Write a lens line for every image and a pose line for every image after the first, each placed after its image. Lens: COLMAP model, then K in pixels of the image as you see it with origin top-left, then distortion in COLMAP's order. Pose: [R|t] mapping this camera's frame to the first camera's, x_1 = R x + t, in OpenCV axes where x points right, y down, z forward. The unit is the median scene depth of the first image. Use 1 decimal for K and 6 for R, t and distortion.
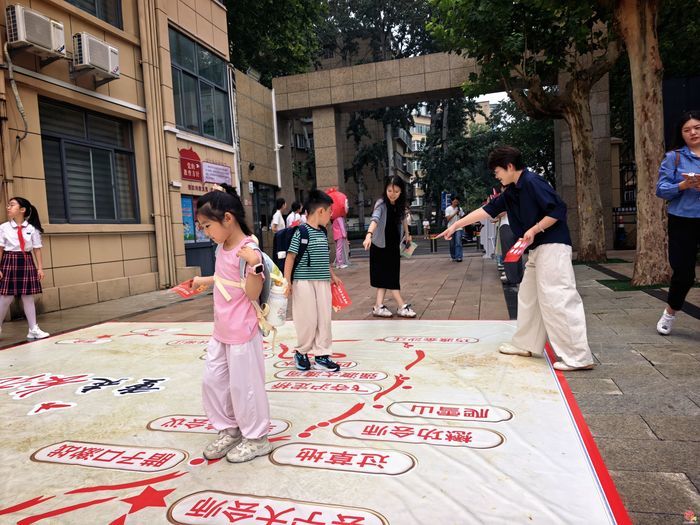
lens RADIAL K [[494.3, 0, 350.0], [0, 494.3, 262.5], [0, 0, 1]] dist [0.003703, -0.000549]
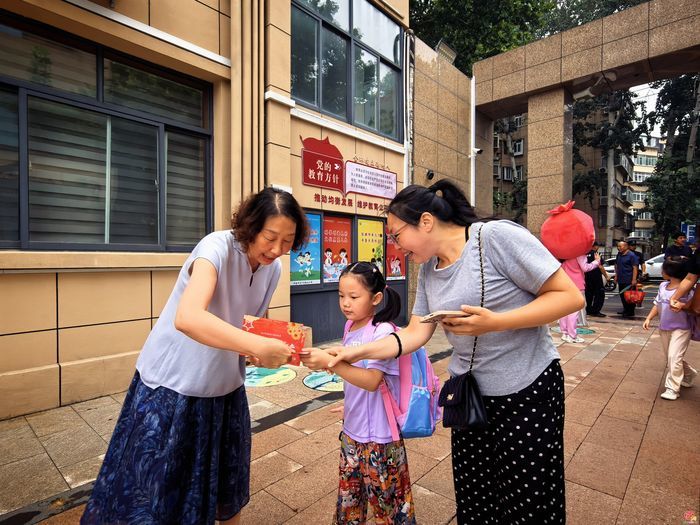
lens RADIAL K [[389.6, 0, 350.0], [0, 389.6, 262.5], [0, 0, 1]] dist [0.004701, 0.001275]
pose [[0.889238, 0.063049, -0.453080, -0.043206], [-0.080071, 0.996618, -0.018466, -0.052403], [0.450383, 0.052699, 0.891279, 0.483252]]
